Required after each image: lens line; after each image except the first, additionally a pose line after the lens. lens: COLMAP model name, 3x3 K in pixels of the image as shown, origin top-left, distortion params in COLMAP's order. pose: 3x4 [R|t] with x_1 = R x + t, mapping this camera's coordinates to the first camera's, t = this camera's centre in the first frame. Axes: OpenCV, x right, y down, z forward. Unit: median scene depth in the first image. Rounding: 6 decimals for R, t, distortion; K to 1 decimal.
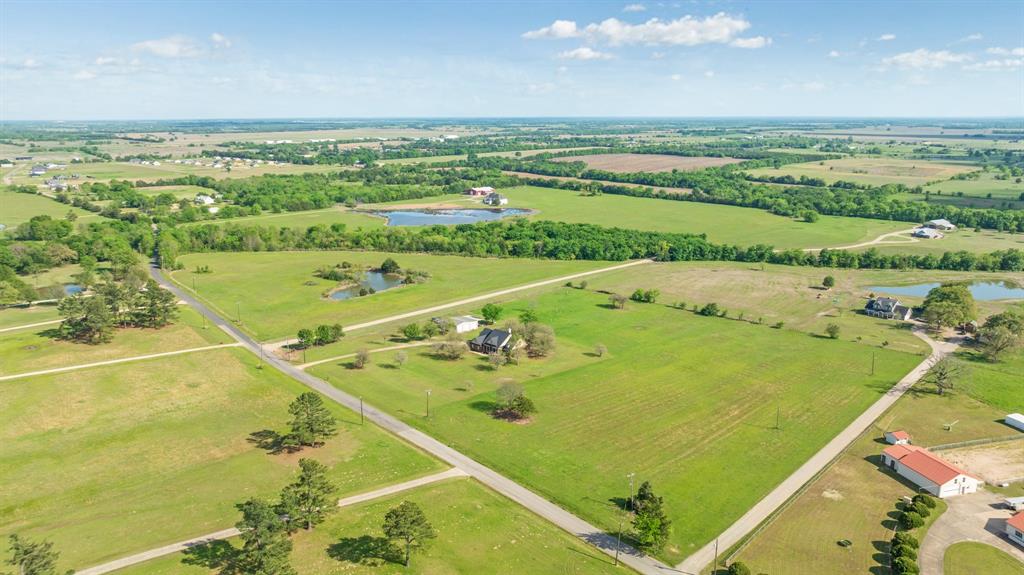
lens RADIAL K [[732.5, 0, 479.9], [0, 732.5, 288.1], [0, 0, 1]] dist [-0.007265, -0.002842]
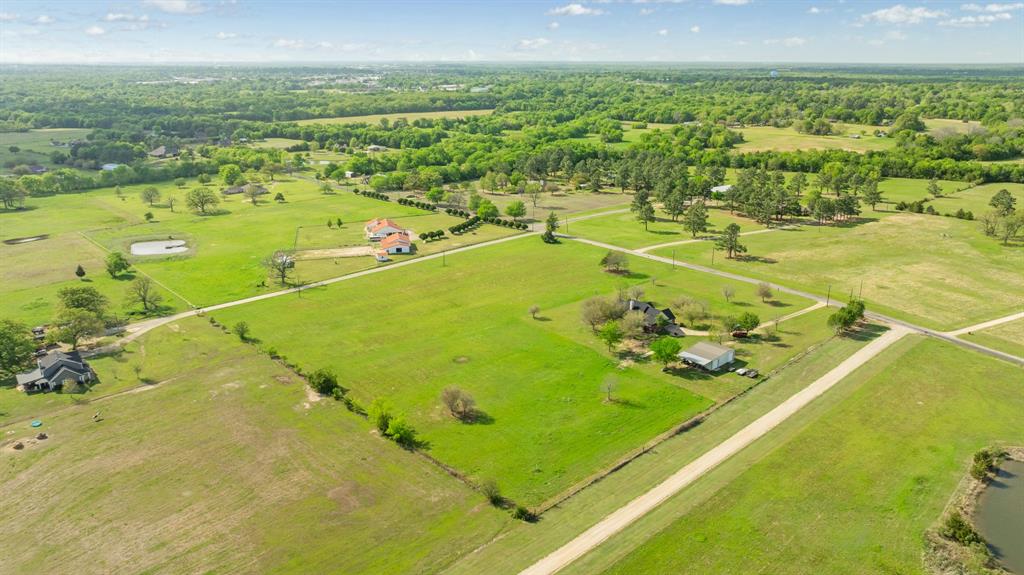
lens RADIAL K [[732.5, 0, 479.9], [0, 732.5, 288.1], [0, 0, 1]] dist [-0.007265, -0.002842]
pose [[-0.997584, -0.017793, 0.067156, 0.161938], [0.019447, 0.856482, 0.515810, -0.414383], [-0.066696, 0.515870, -0.854067, 1.705250]]
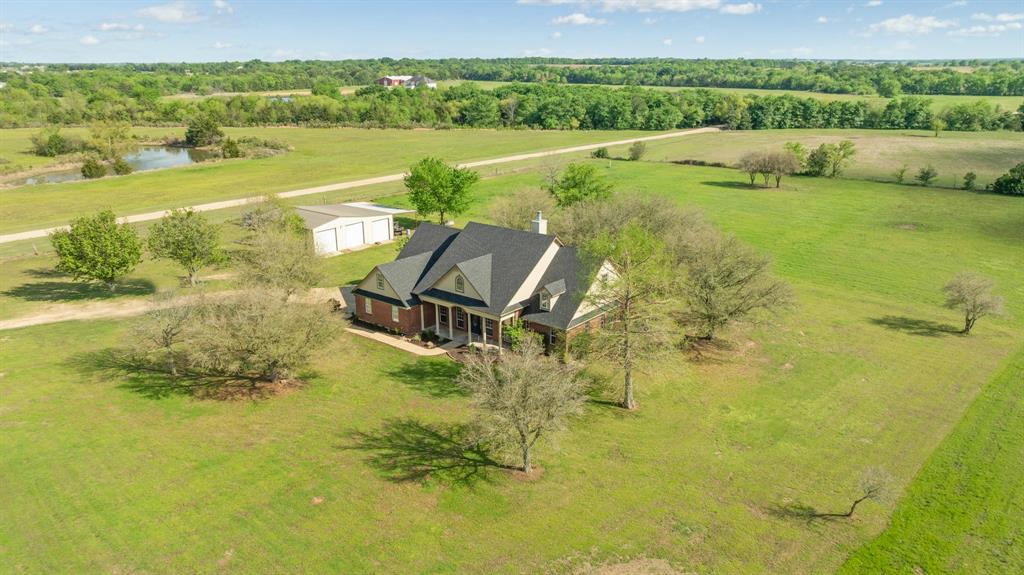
lens RADIAL K [[732.5, 0, 479.9], [0, 732.5, 288.1], [0, 0, 1]] dist [-0.007265, -0.002842]
pose [[0.994215, -0.033491, 0.102051, 0.000931], [0.026142, 0.997024, 0.072521, 0.057113], [-0.104176, -0.069434, 0.992132, 0.755408]]
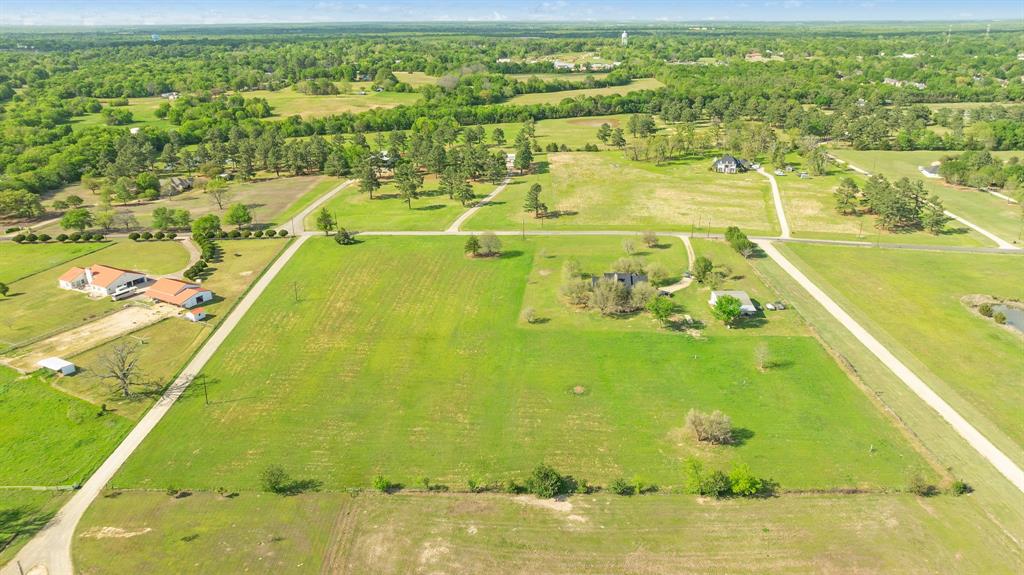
lens RADIAL K [[732.5, 0, 479.9], [0, 732.5, 288.1], [0, 0, 1]] dist [-0.007265, -0.002842]
pose [[-0.728062, 0.247067, -0.639440, 0.701899], [-0.150633, 0.852334, 0.500835, -0.332555], [0.668757, 0.460960, -0.583335, 1.347233]]
